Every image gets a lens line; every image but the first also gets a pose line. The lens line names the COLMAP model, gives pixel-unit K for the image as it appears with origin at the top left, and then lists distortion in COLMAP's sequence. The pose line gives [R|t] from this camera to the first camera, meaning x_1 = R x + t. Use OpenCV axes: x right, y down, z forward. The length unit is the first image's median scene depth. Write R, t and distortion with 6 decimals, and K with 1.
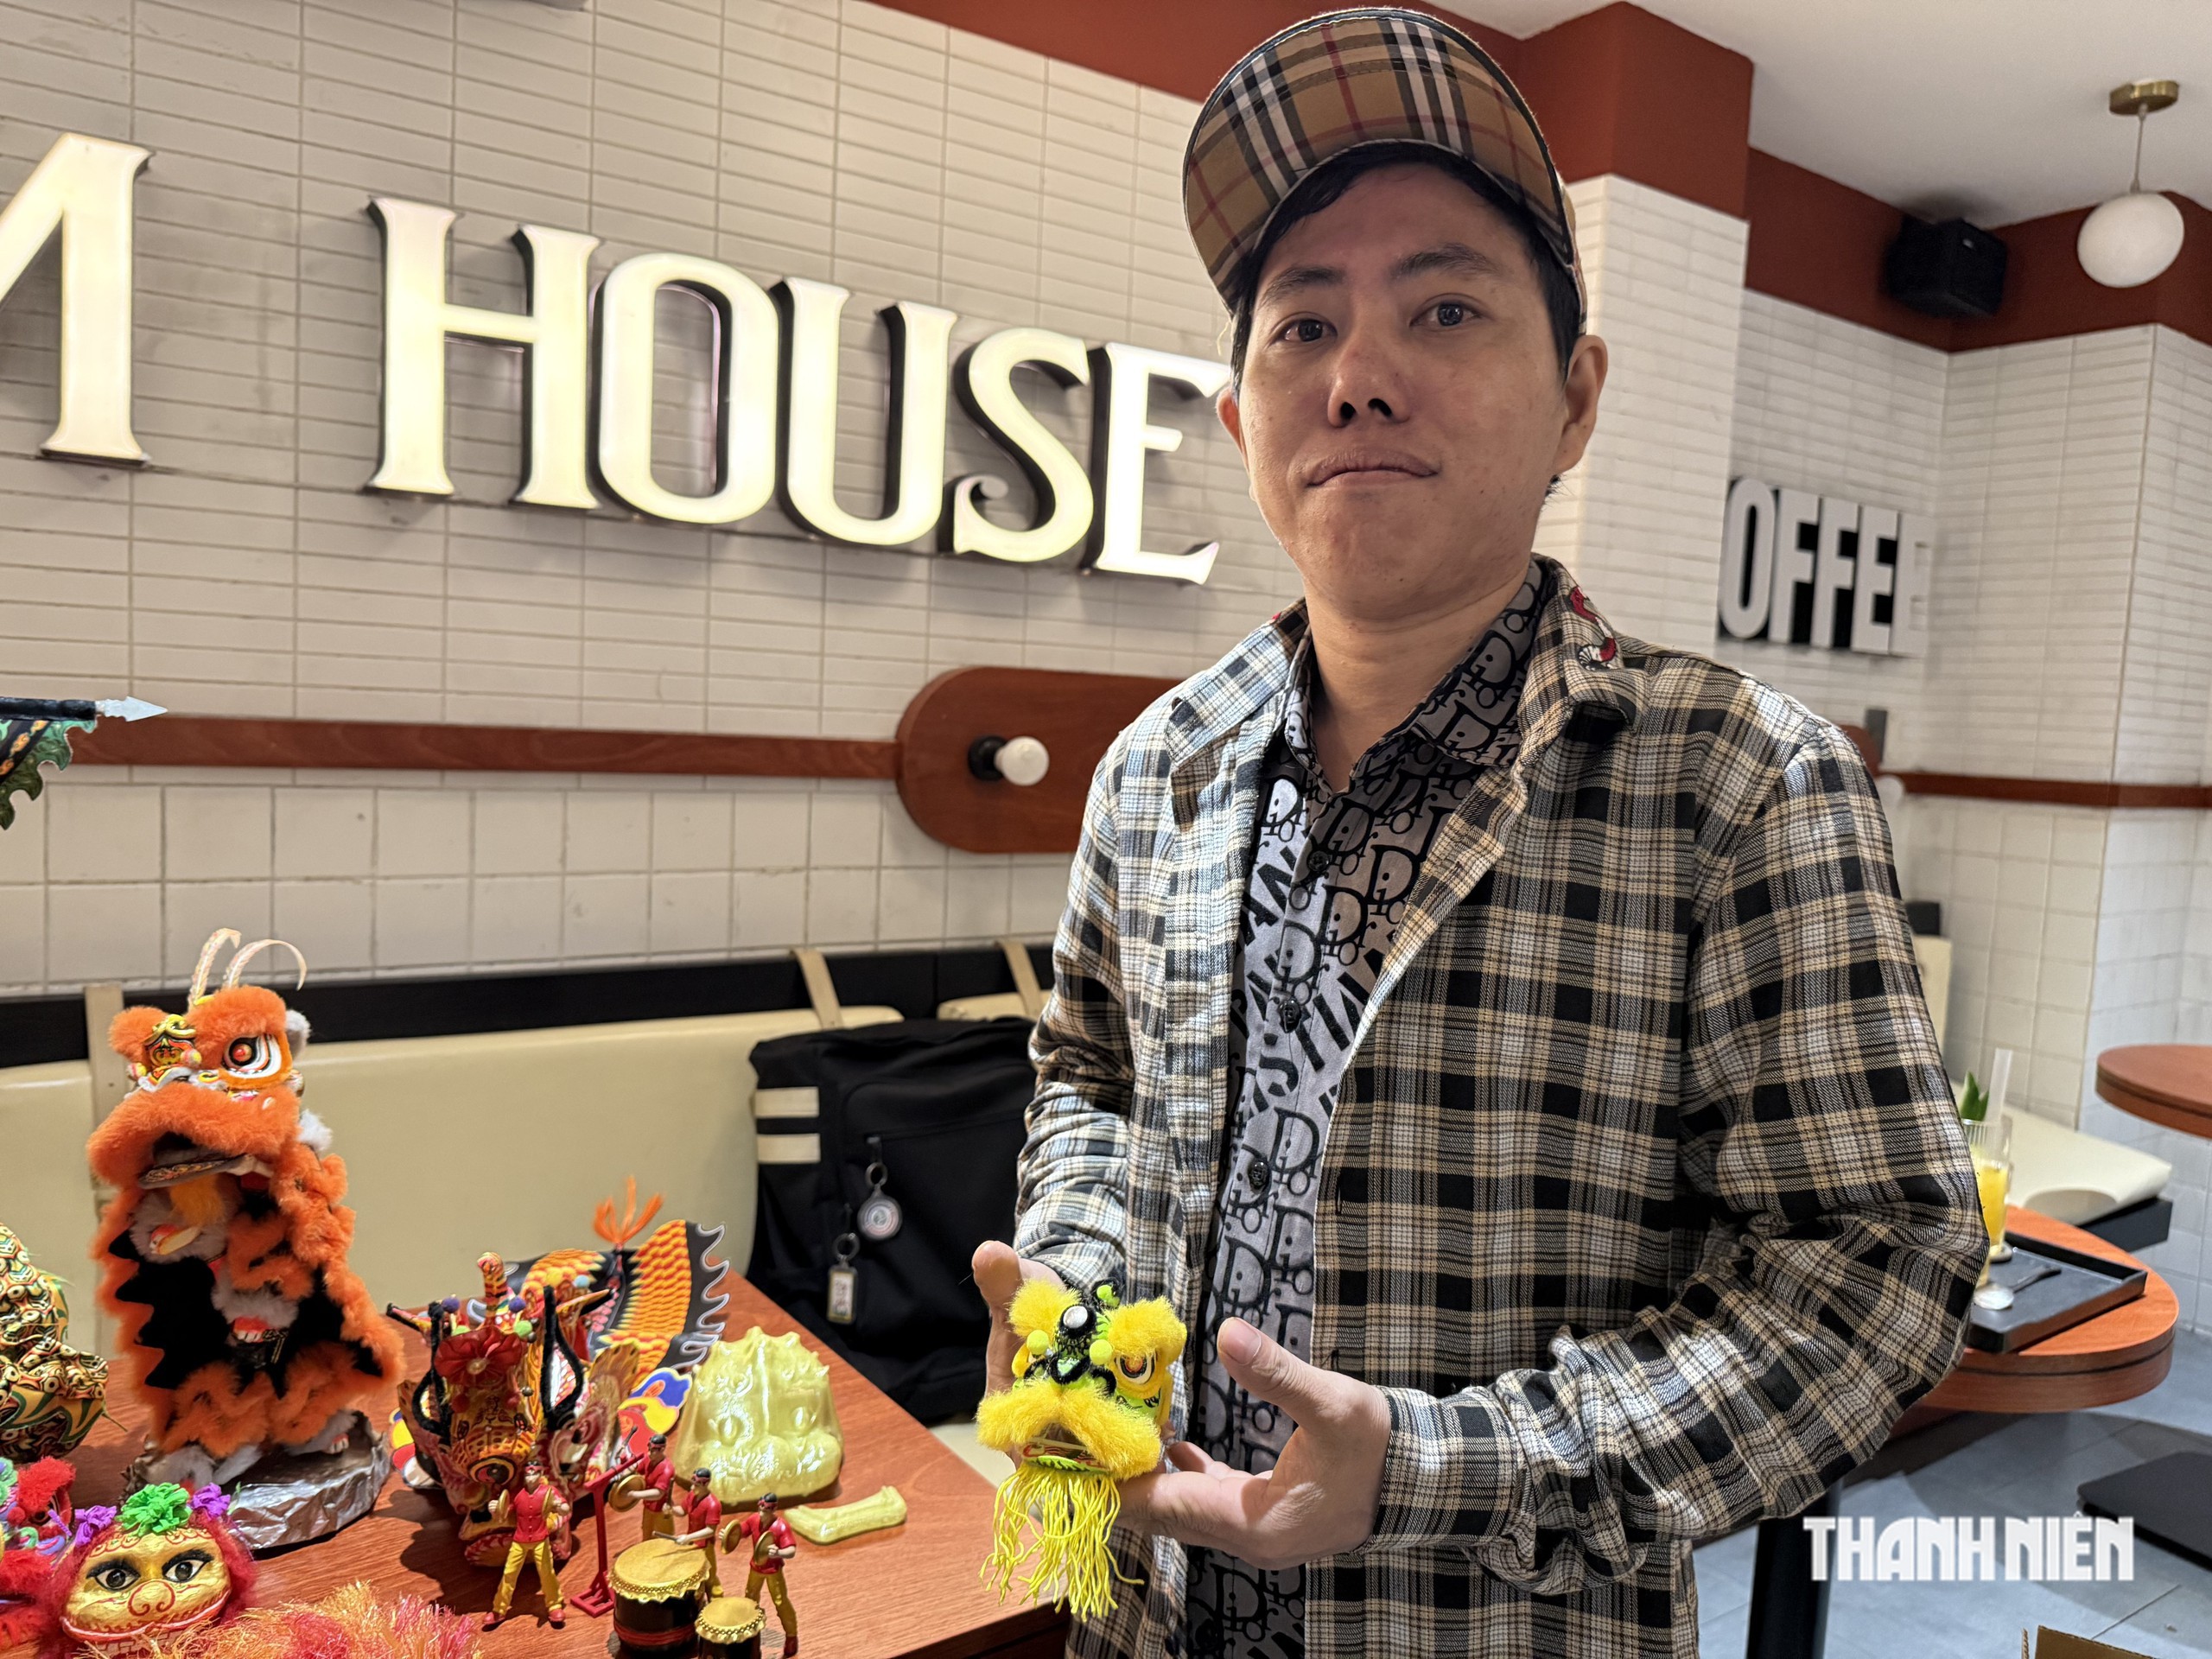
lens RADIAL K [[1583.2, 0, 1106.0], [0, 1583.2, 829.5], [0, 0, 1]] dist [0.001271, 0.005027]
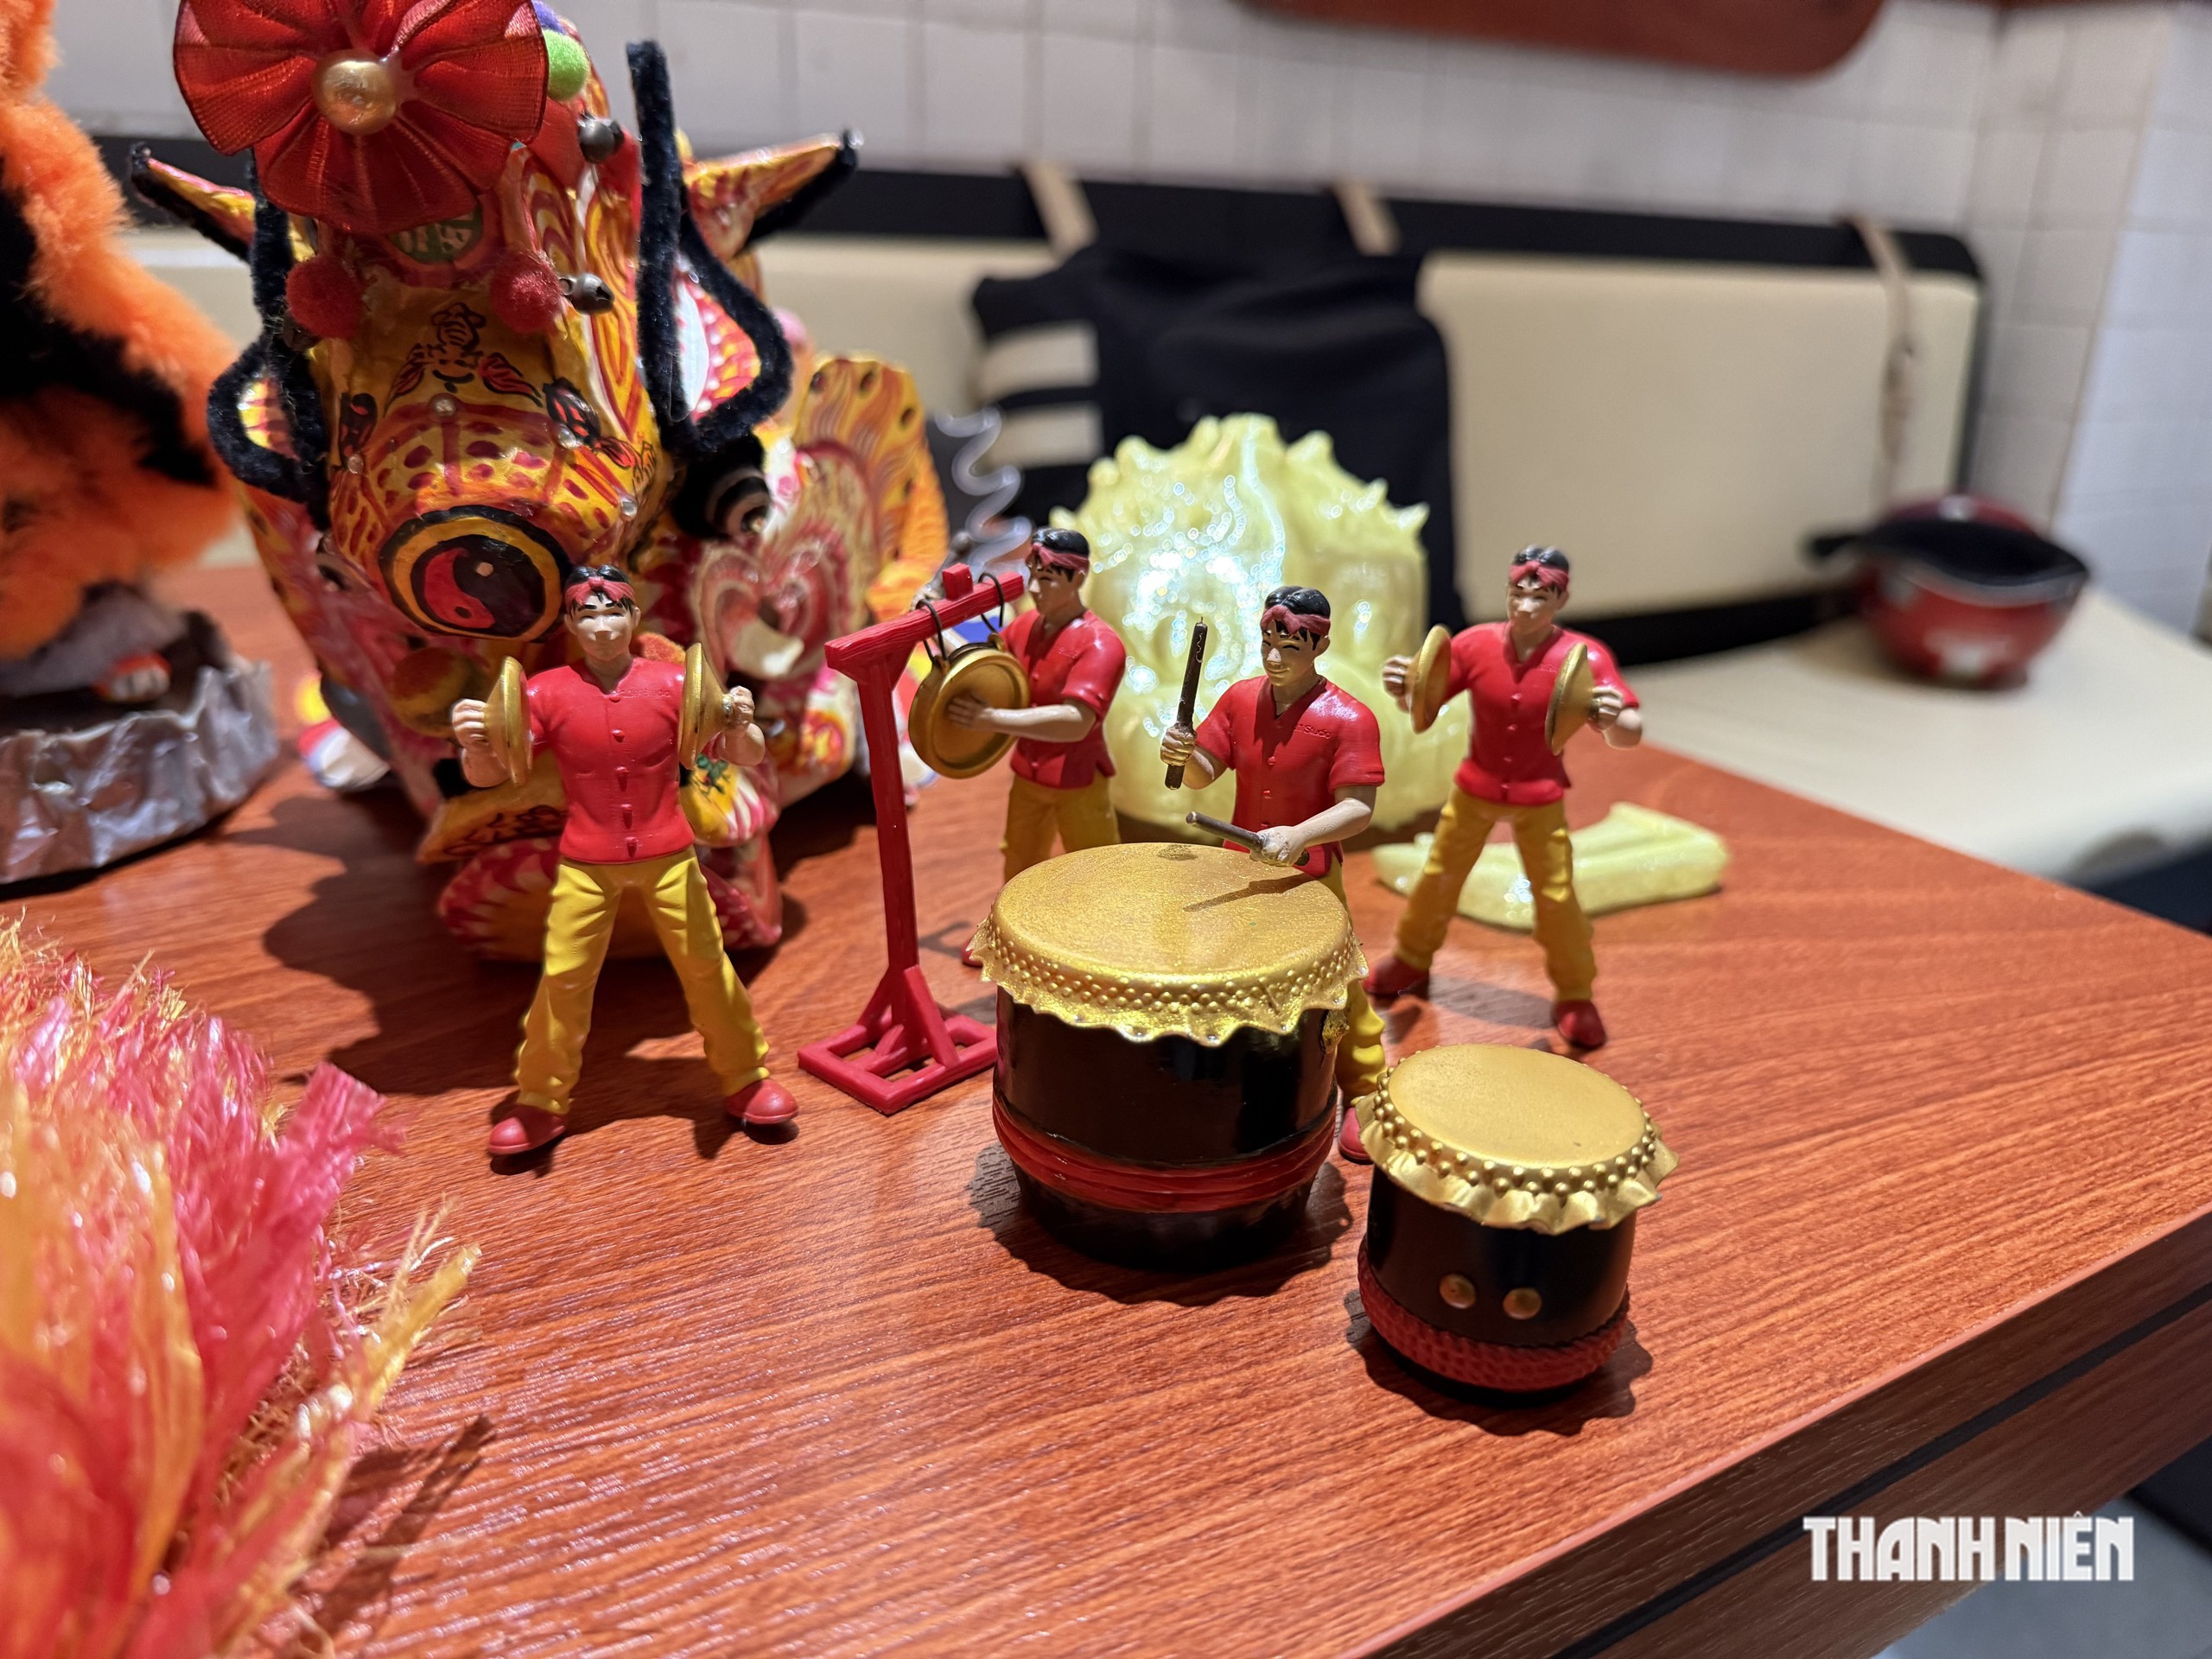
lens RADIAL K [[1583.2, 0, 1106.0], [0, 1583.2, 829.5], [0, 0, 1]] dist [0.001271, 0.005027]
pose [[0.998061, 0.015715, -0.060232, -0.261363], [0.000205, 0.966772, 0.255640, 0.367041], [0.062248, -0.255156, 0.964894, 0.725407]]
